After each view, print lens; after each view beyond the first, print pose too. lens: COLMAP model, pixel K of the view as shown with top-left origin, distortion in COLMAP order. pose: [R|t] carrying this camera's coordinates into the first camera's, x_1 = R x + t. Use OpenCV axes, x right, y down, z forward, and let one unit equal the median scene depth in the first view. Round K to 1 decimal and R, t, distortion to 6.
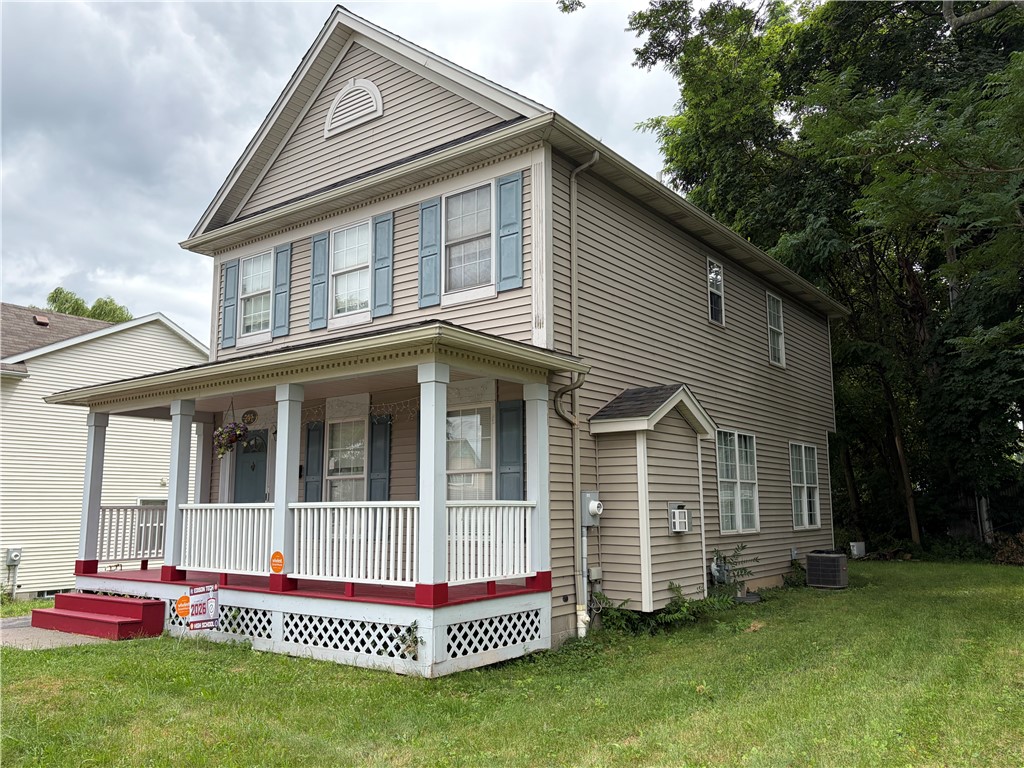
lens RADIAL K [[811.5, 0, 512.0], [0, 811.5, 384.0], [0, 0, 1]] dist [0.026865, -0.002275]
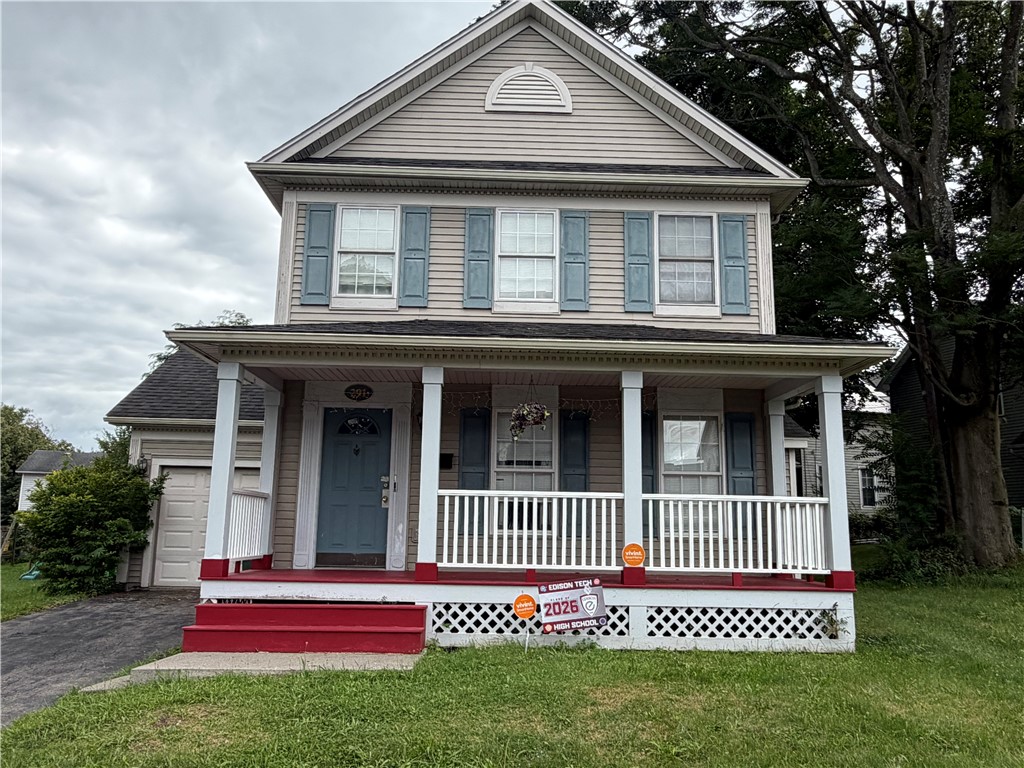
lens RADIAL K [[768.5, 0, 512.0], [0, 768.5, 384.0], [0, 0, 1]] dist [0.004277, 0.001519]
pose [[0.780758, 0.131065, 0.610932, -0.865427], [-0.113649, 0.991231, -0.067410, 0.085496], [-0.614410, -0.016801, 0.788808, 0.333580]]
